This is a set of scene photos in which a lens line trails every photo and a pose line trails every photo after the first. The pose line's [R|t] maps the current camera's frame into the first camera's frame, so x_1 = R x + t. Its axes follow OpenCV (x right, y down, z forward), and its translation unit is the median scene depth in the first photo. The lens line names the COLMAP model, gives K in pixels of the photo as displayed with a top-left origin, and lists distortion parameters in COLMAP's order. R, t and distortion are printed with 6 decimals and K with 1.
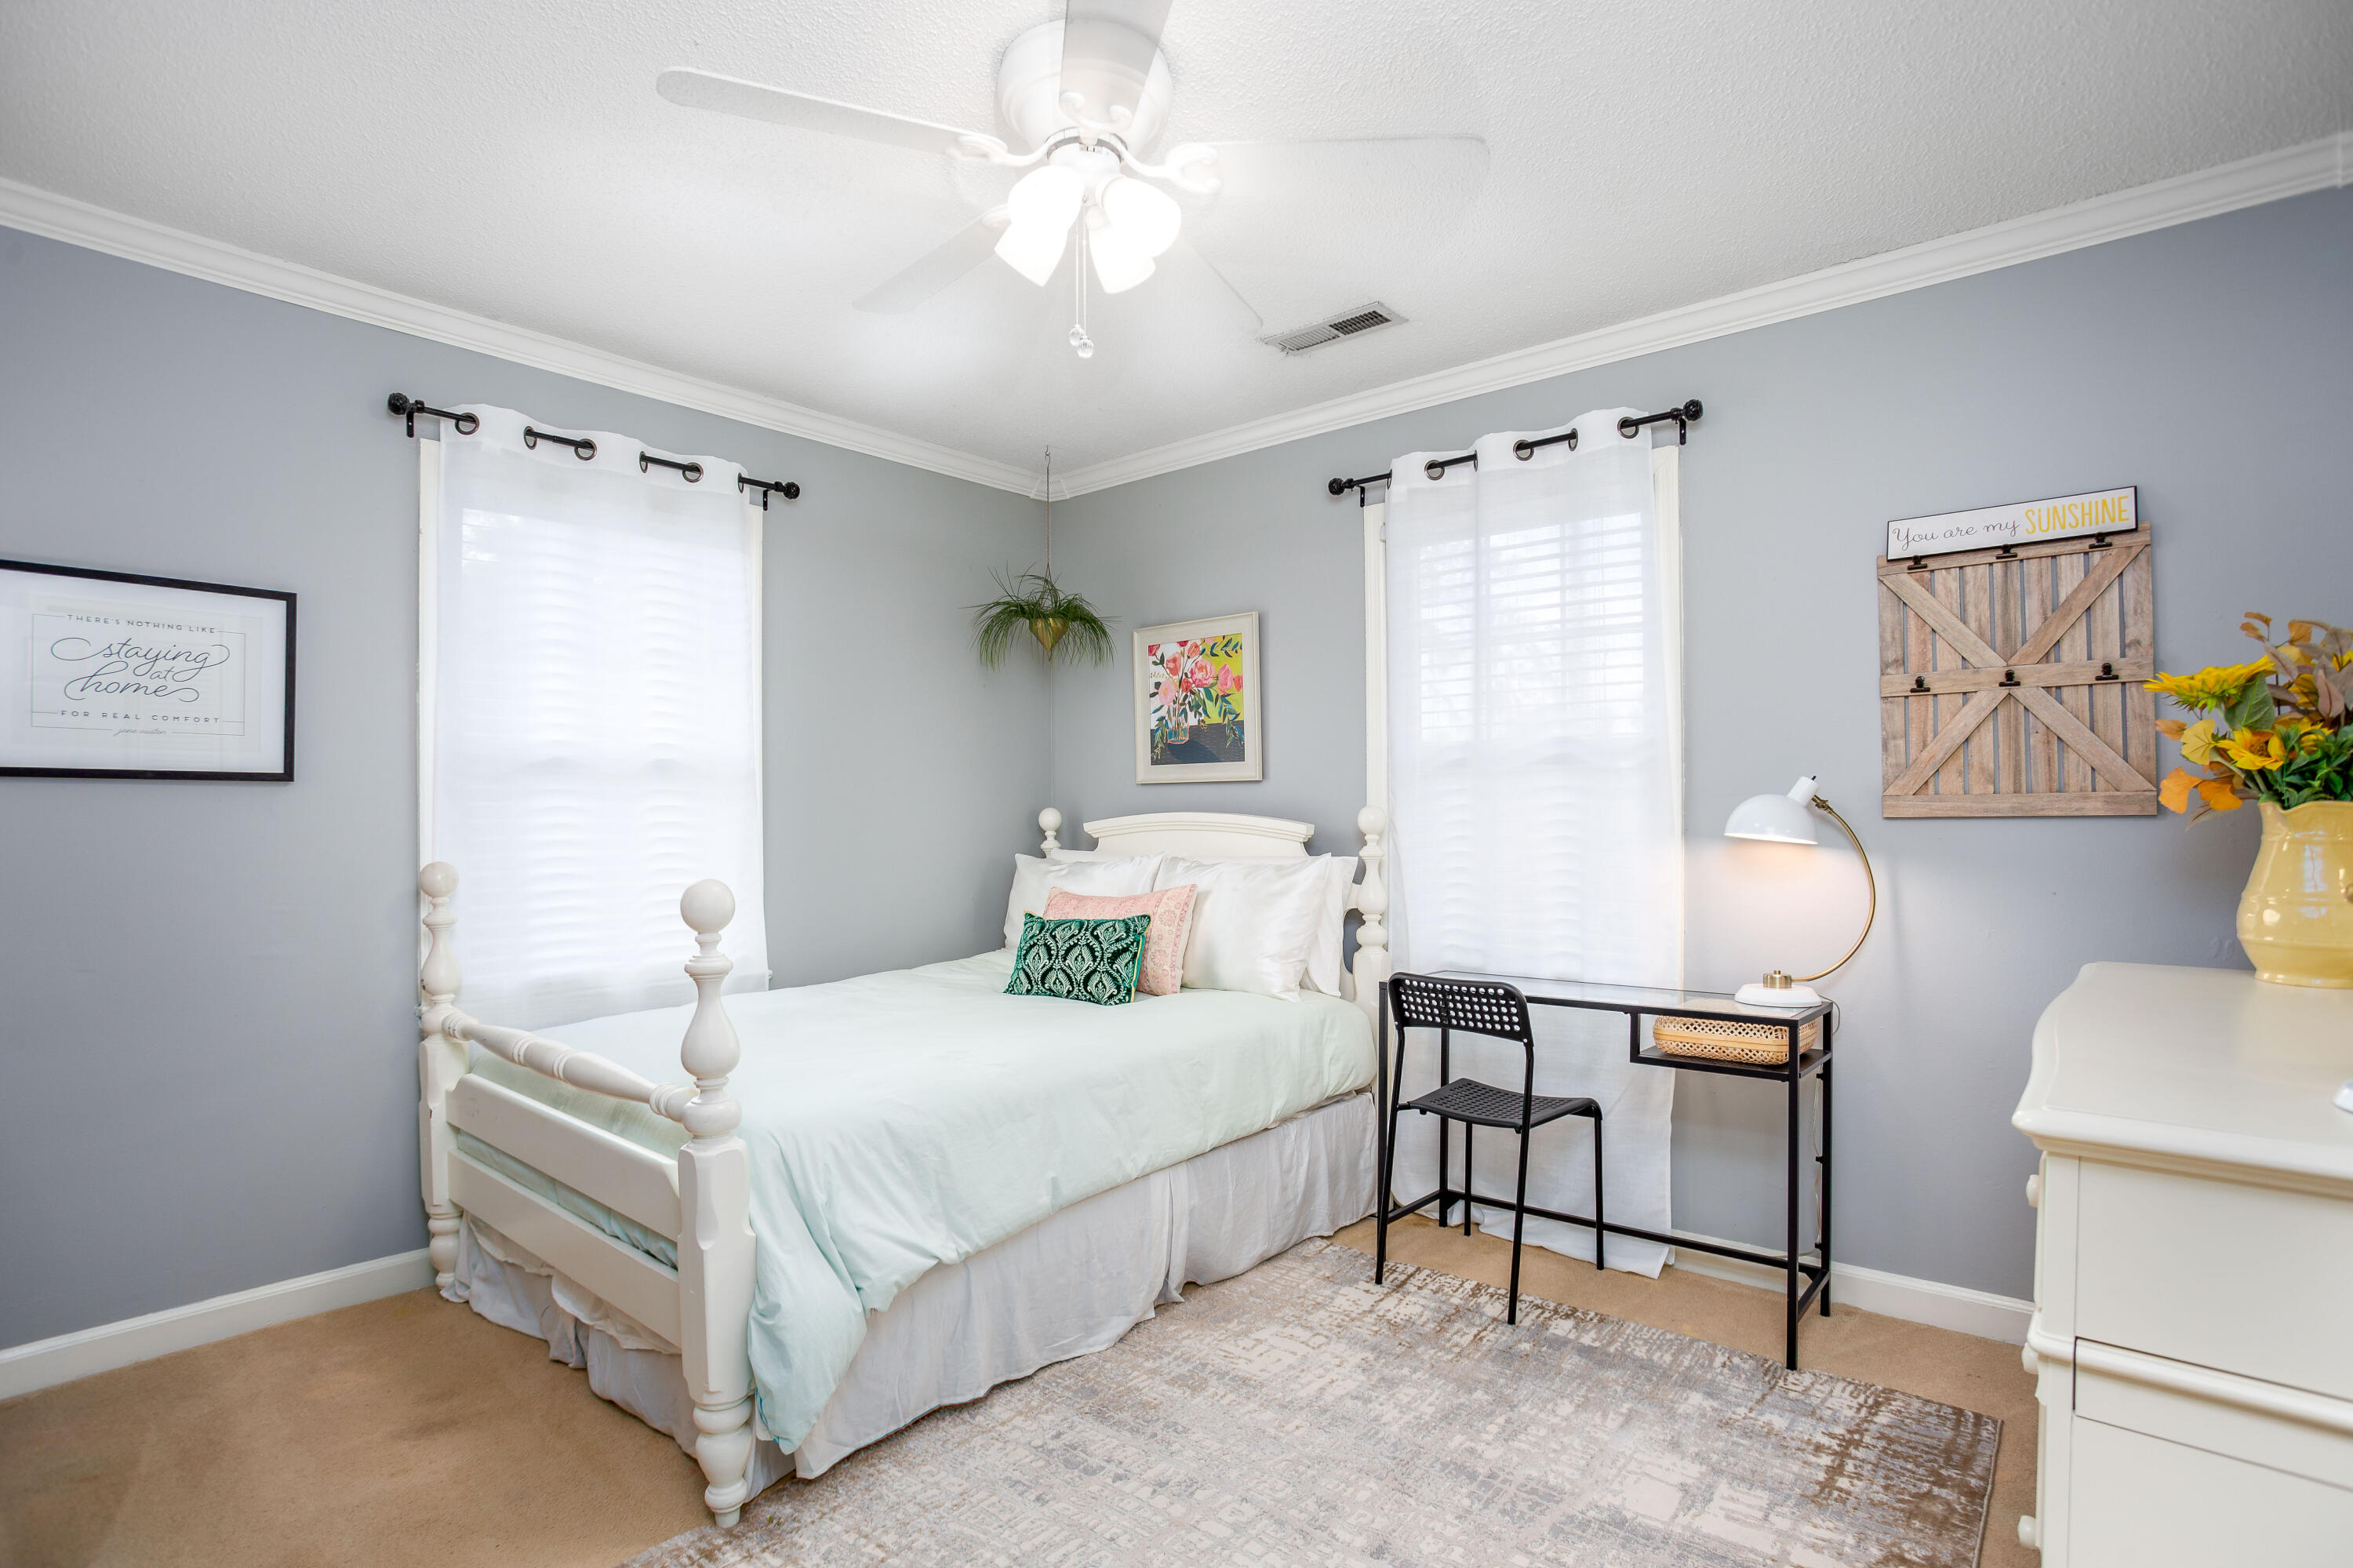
lens RADIAL K [[1156.1, 0, 1164.9], [0, 1156.1, 791.4], [0, 0, 1]] dist [-0.076411, 0.041357]
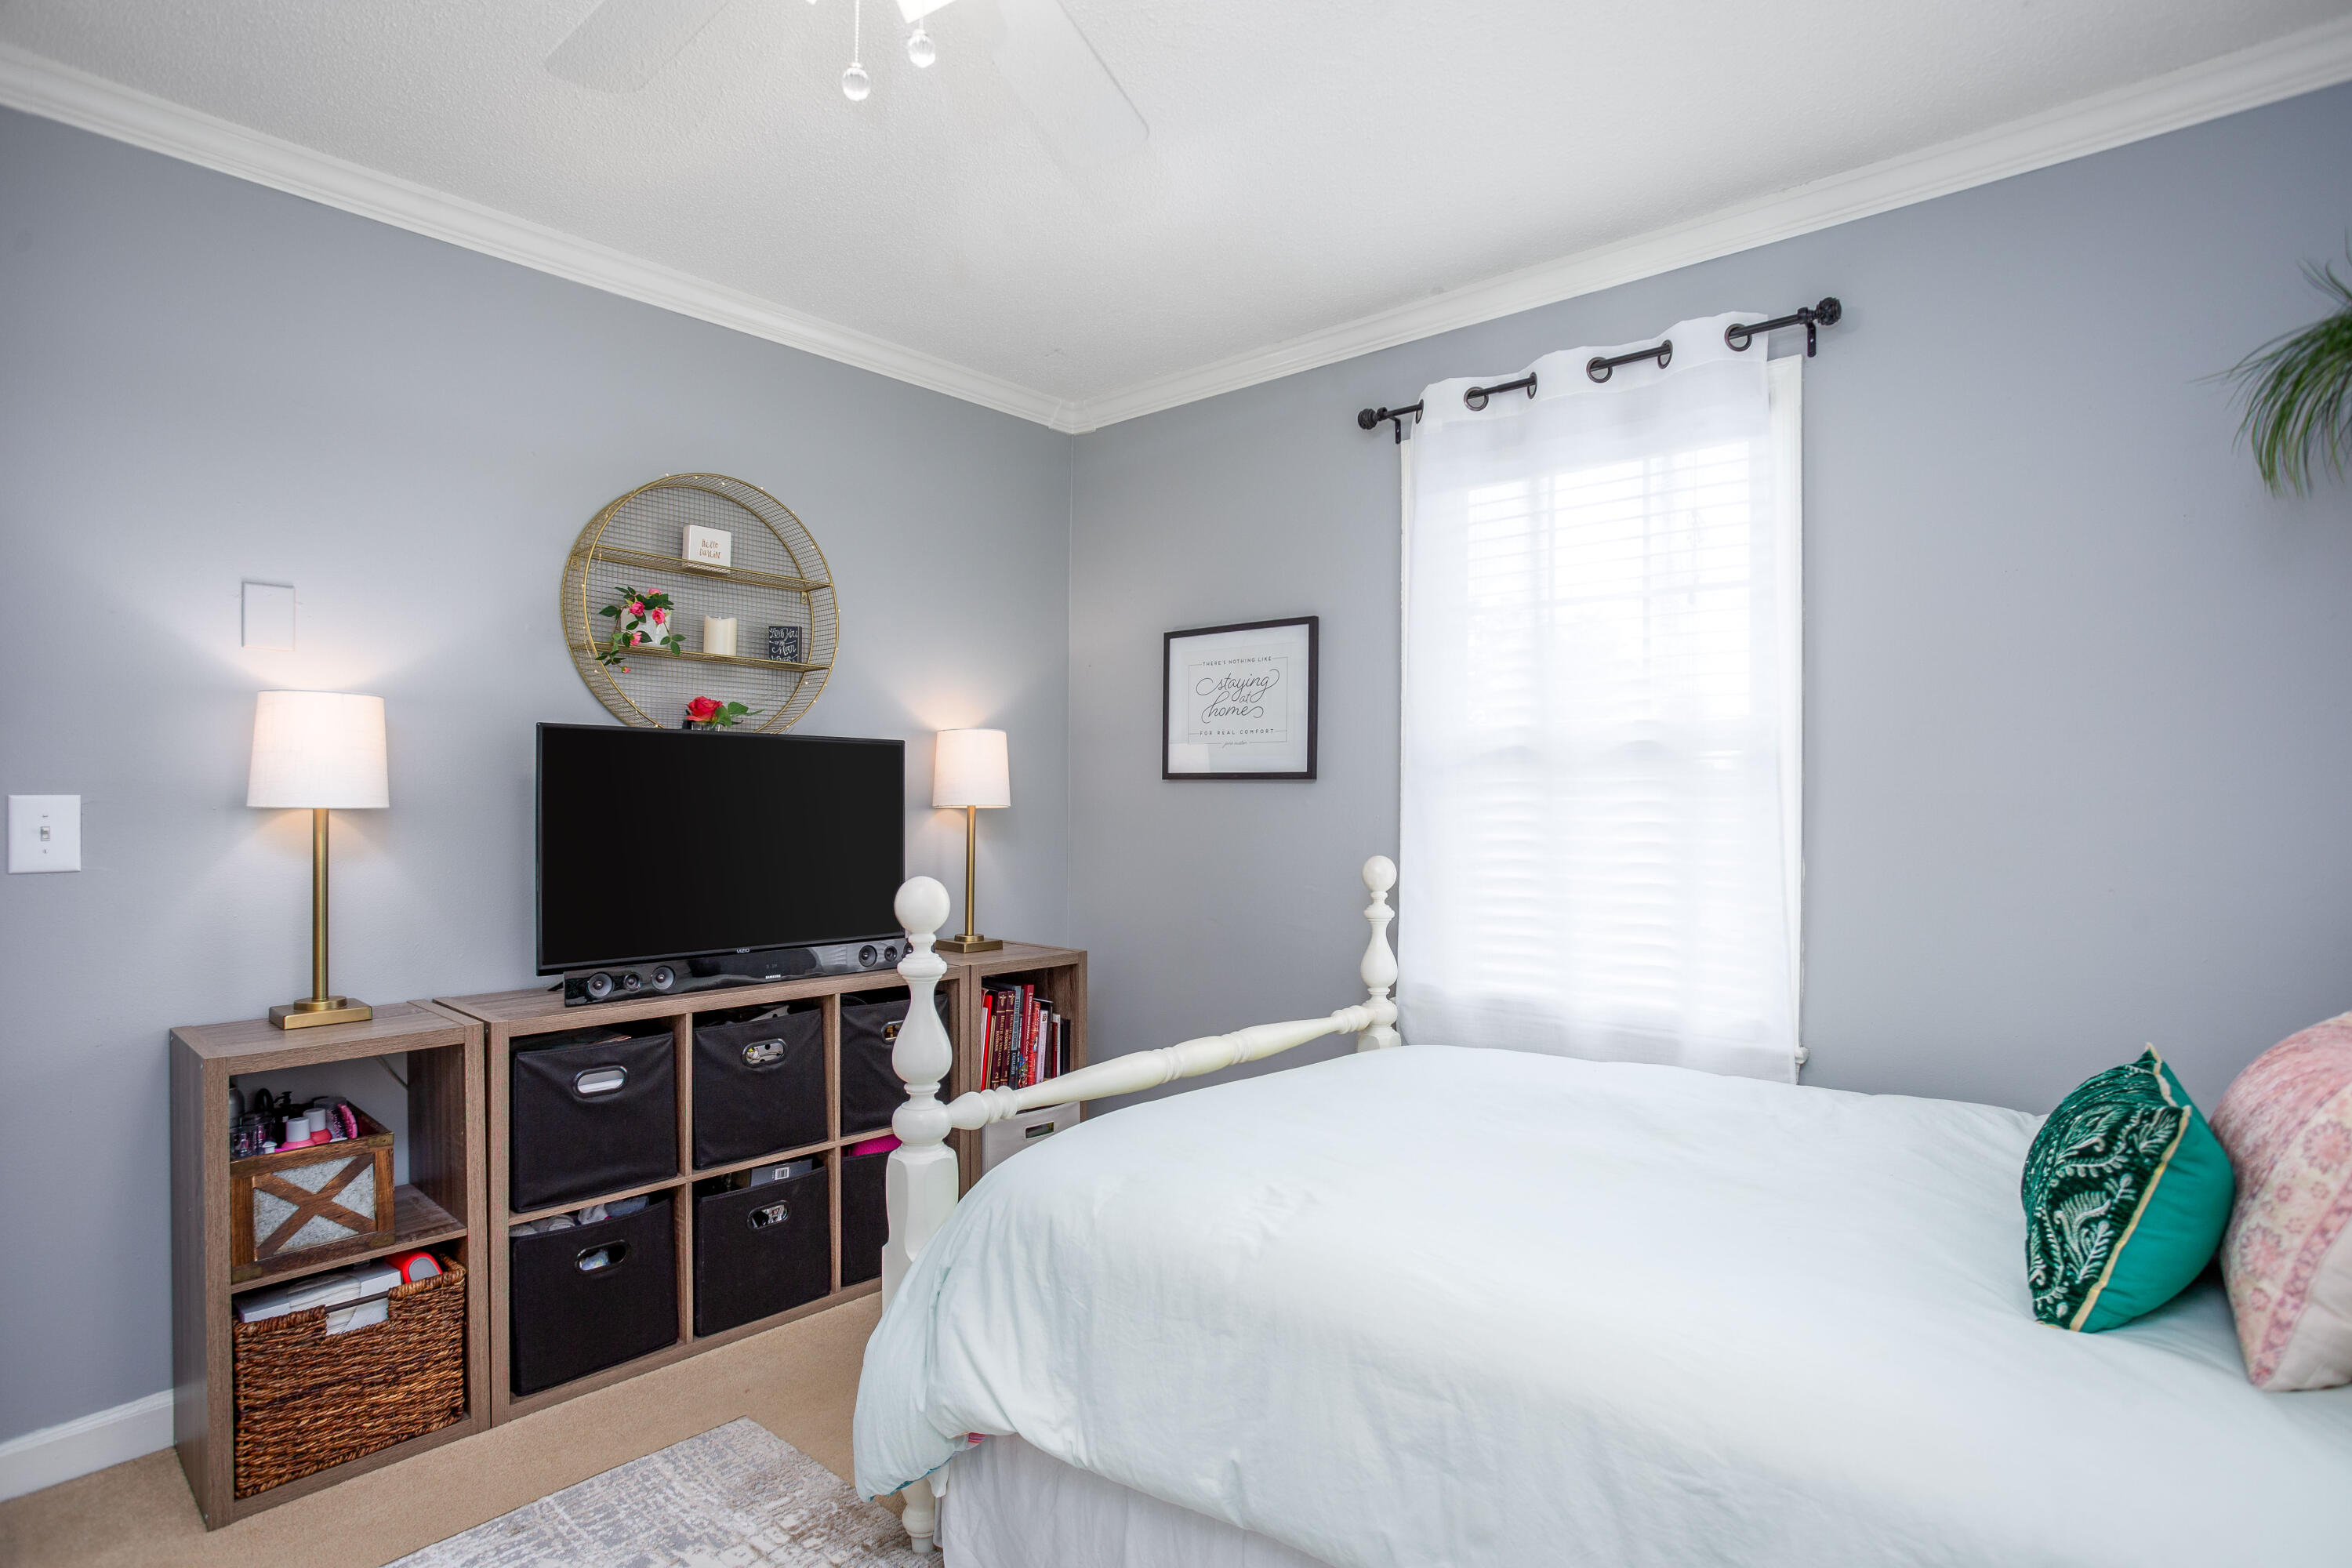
lens RADIAL K [[1155.6, 0, 1164.4], [0, 1155.6, 791.4], [0, 0, 1]] dist [-0.076411, 0.041357]
pose [[0.009507, 0.001995, -0.999953, 0.430110], [0.011996, 0.999926, 0.002109, -0.001008], [0.999883, -0.012016, 0.009483, 0.881732]]
